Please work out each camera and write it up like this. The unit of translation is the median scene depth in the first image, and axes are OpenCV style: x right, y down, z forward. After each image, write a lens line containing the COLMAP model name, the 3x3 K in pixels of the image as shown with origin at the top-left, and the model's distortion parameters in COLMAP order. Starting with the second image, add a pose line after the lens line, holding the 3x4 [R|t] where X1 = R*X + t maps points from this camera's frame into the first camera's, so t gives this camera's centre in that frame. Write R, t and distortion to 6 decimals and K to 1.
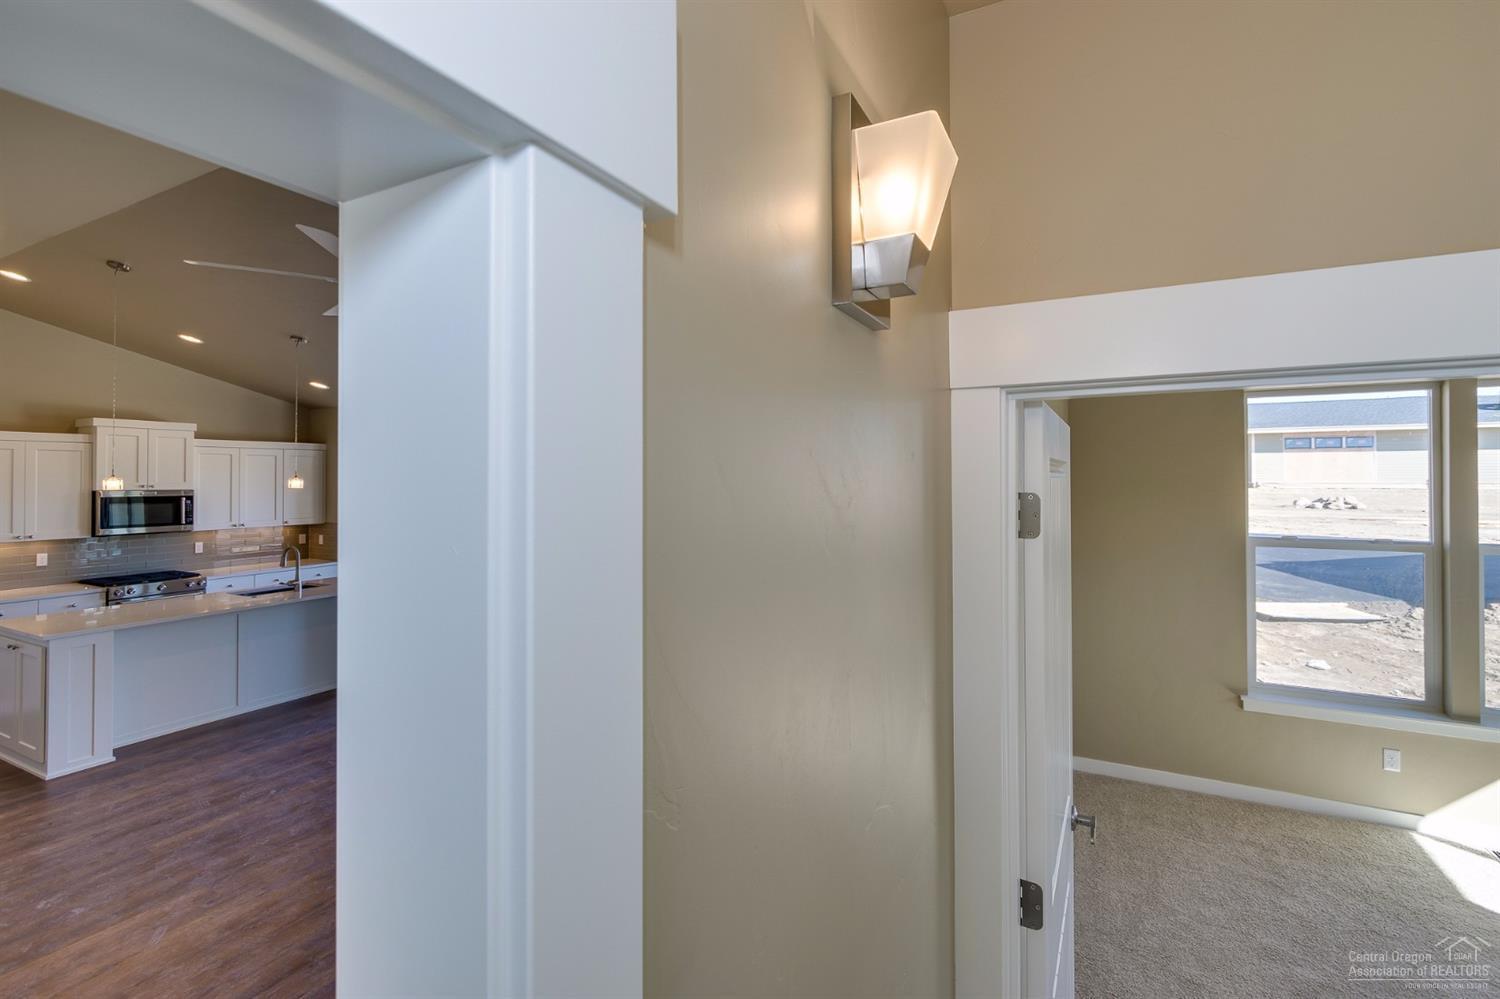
lens RADIAL K [[678.1, 0, 747.8], [0, 678.1, 470.0], [0, 0, 1]] dist [-0.000021, -0.000449]
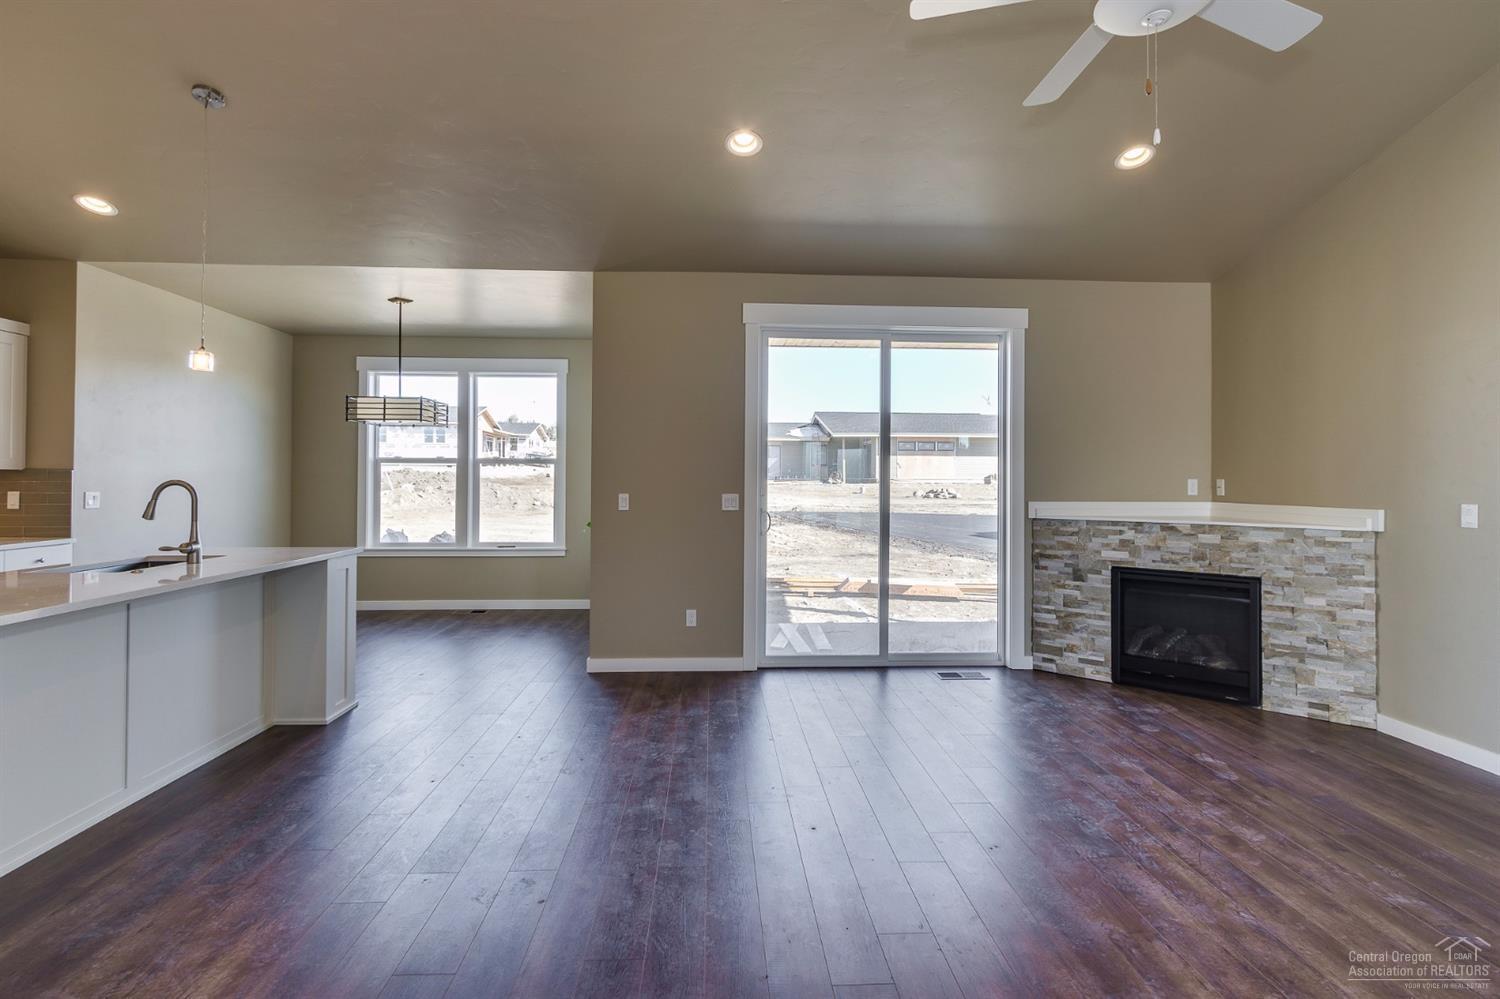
lens RADIAL K [[720.3, 0, 750.8], [0, 720.3, 472.8], [0, 0, 1]] dist [0.001116, 0.000030]
pose [[0.854520, 0.013083, 0.519254, -0.566620], [-0.013078, 0.999908, -0.003673, 0.099860], [-0.519254, -0.003652, 0.854612, 0.277073]]
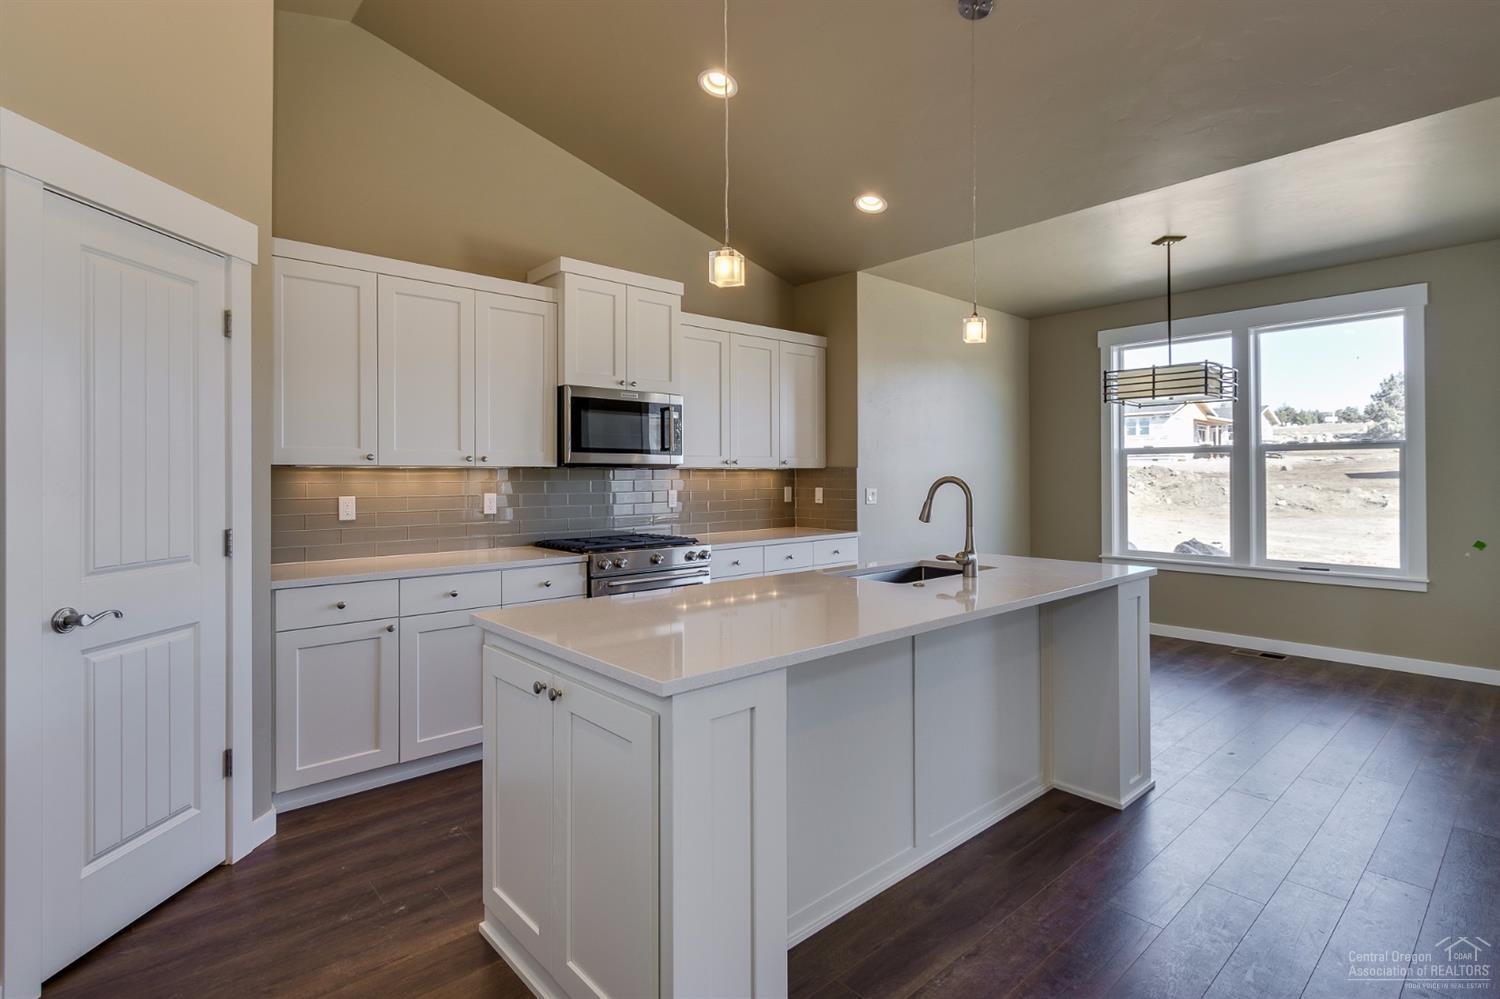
lens RADIAL K [[720.3, 0, 750.8], [0, 720.3, 472.8], [0, 0, 1]] dist [0.001116, 0.000030]
pose [[0.939569, -0.001770, -0.342354, -0.616401], [0.004429, 0.999966, 0.006987, 0.102871], [0.342330, -0.008081, 0.939545, 0.489618]]
